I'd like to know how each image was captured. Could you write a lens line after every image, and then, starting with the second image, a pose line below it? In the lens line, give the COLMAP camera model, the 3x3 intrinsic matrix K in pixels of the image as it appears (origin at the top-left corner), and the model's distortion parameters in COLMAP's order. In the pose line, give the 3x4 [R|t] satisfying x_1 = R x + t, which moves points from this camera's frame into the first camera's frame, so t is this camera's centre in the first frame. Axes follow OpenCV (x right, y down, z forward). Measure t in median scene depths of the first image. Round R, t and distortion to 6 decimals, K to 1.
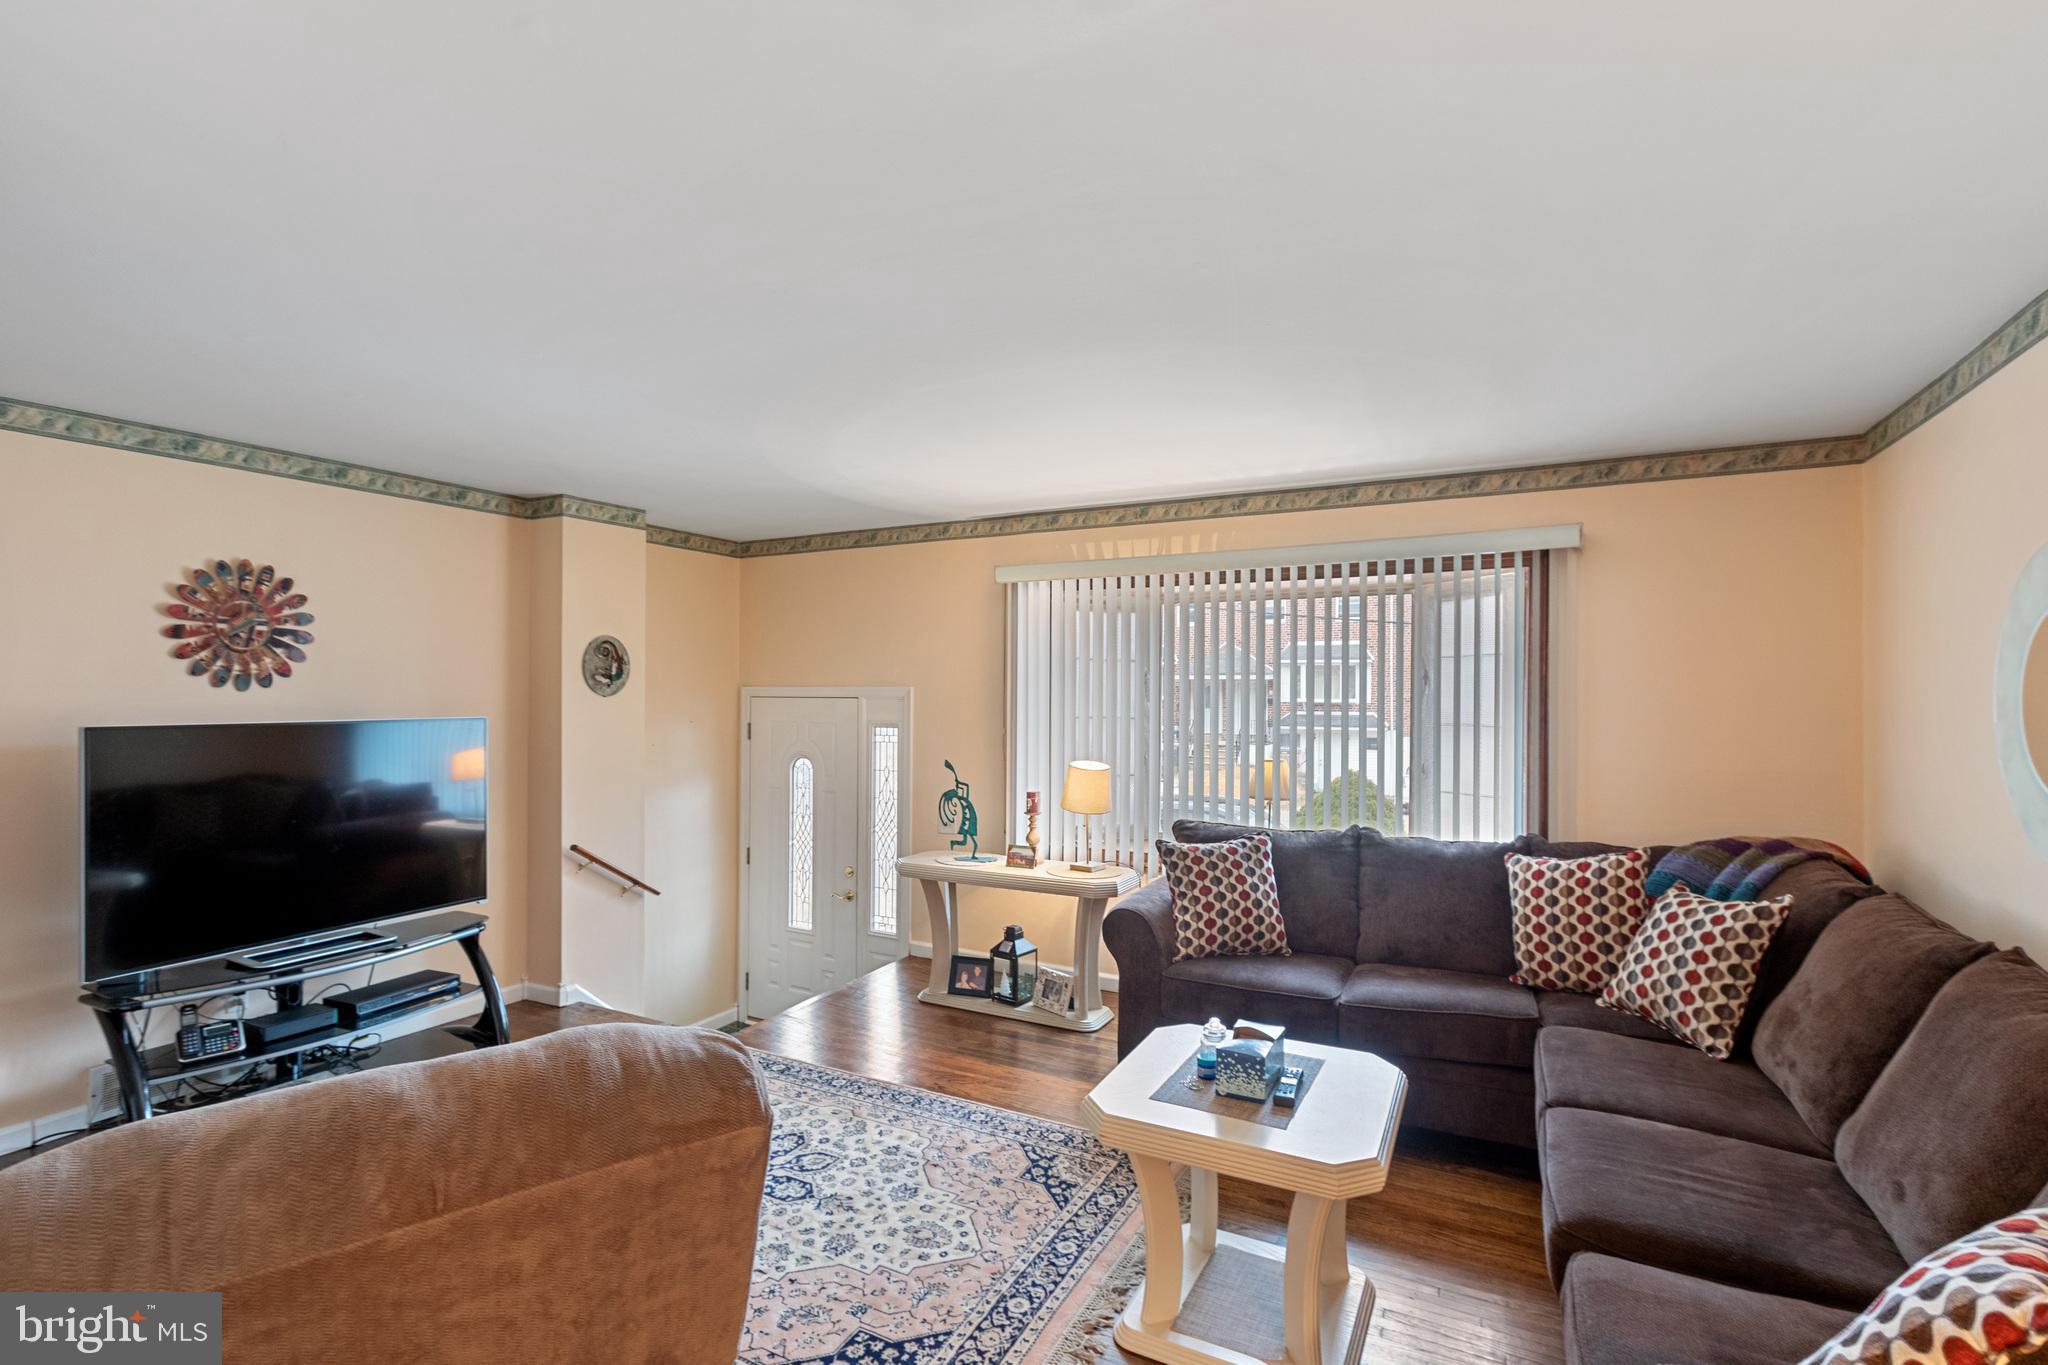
lens RADIAL K [[1011.1, 0, 1036.8], [0, 1011.1, 683.3], [0, 0, 1]] dist [0.027518, 0.000412]
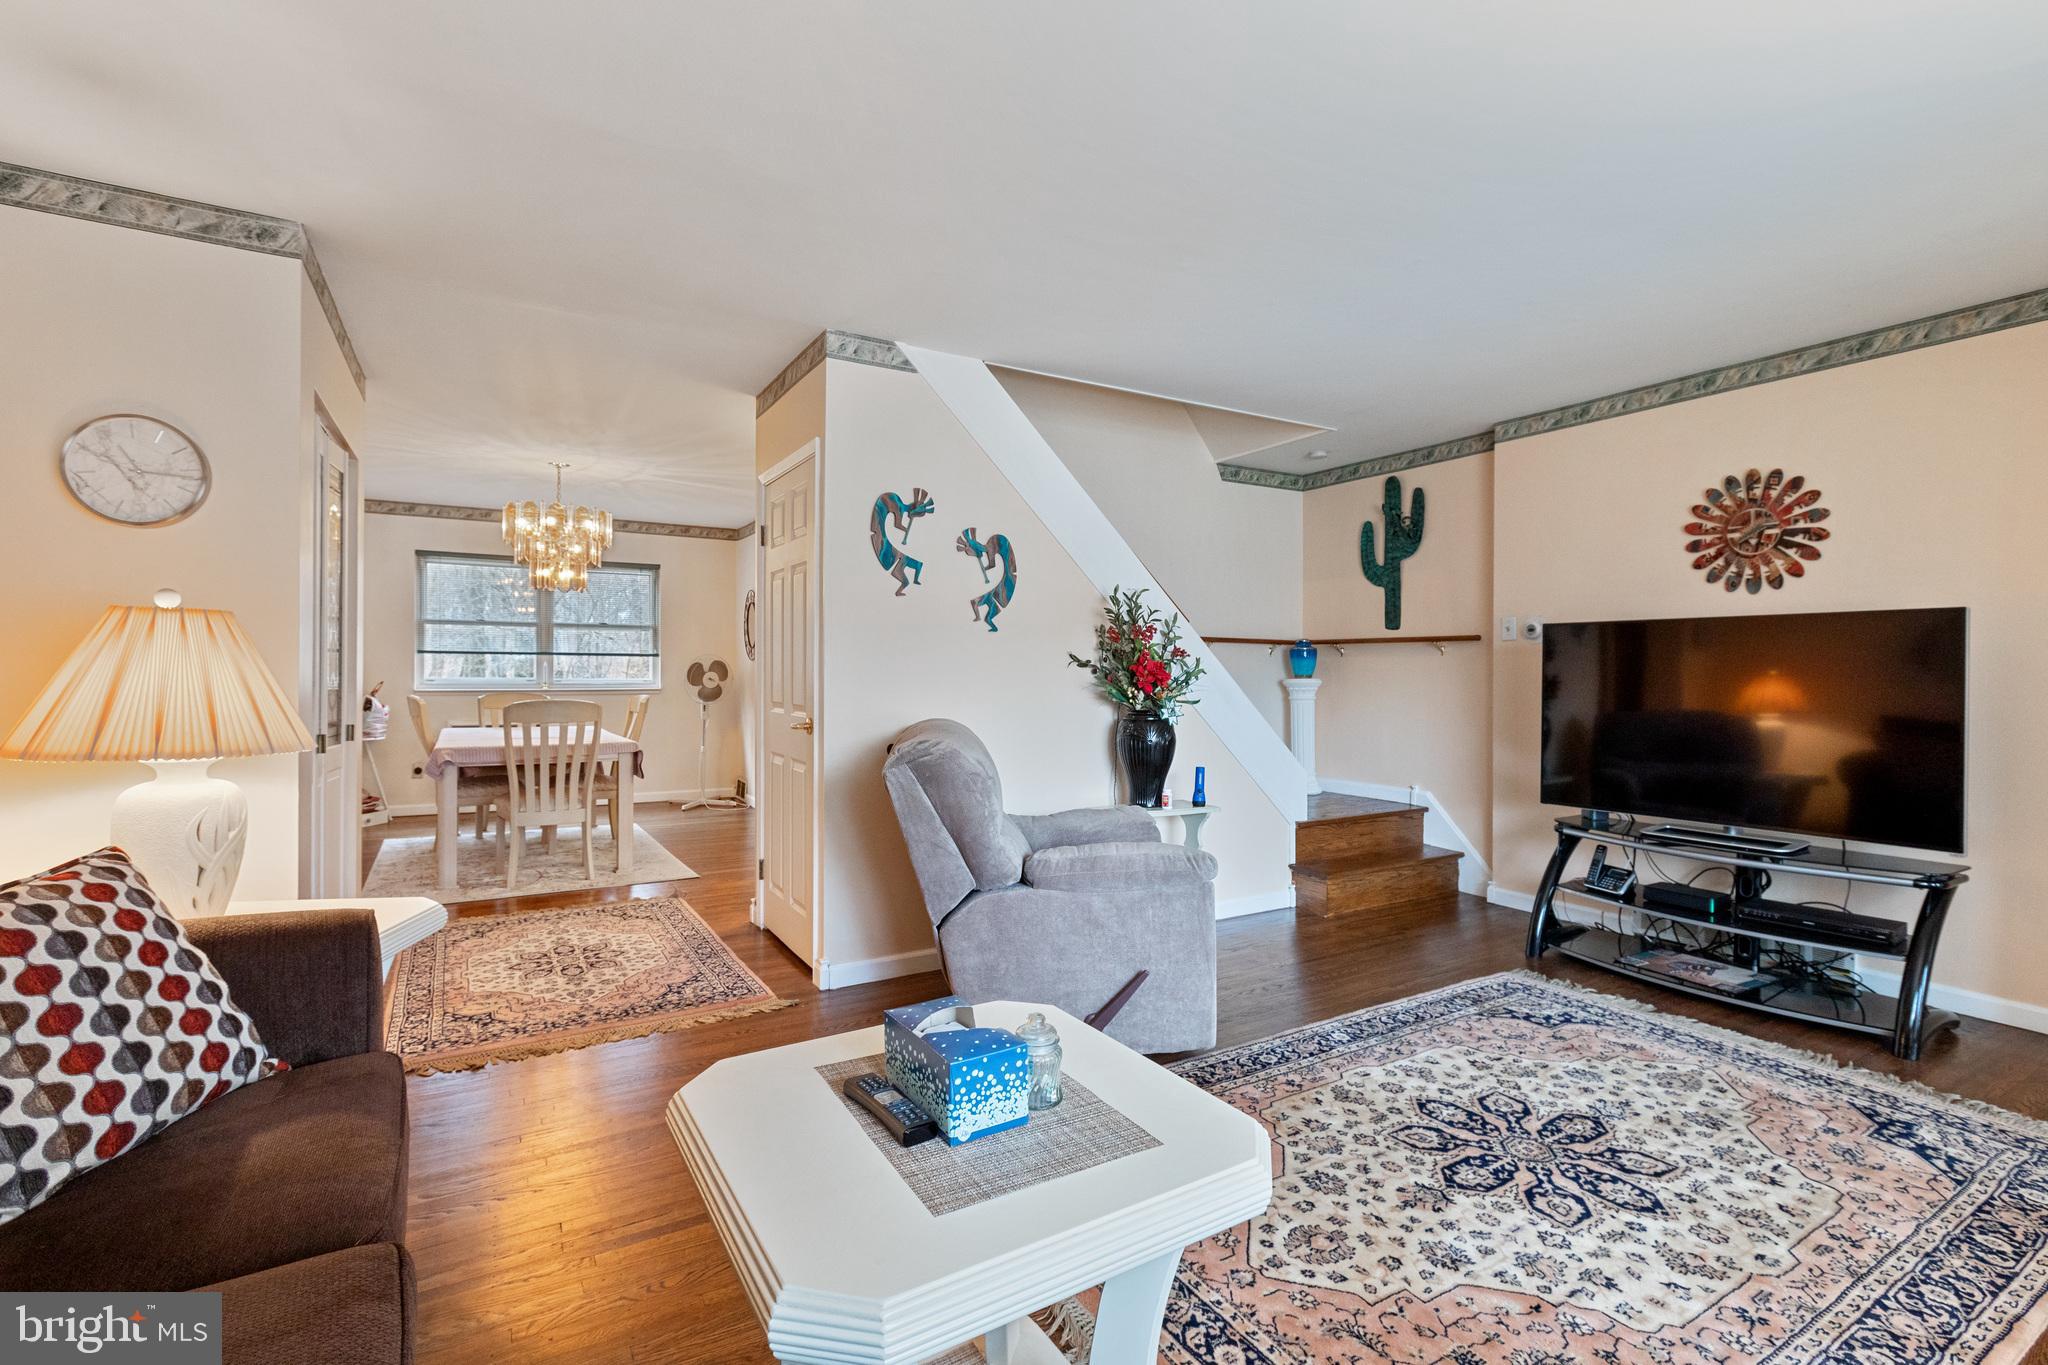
lens RADIAL K [[929.5, 0, 1038.5], [0, 929.5, 672.8], [0, 0, 1]] dist [0.001182, 0.000564]
pose [[-0.542233, -0.010020, -0.840168, 0.443934], [-0.008404, 0.999944, -0.006501, 0.104404], [0.840186, 0.003535, -0.542287, 0.925654]]
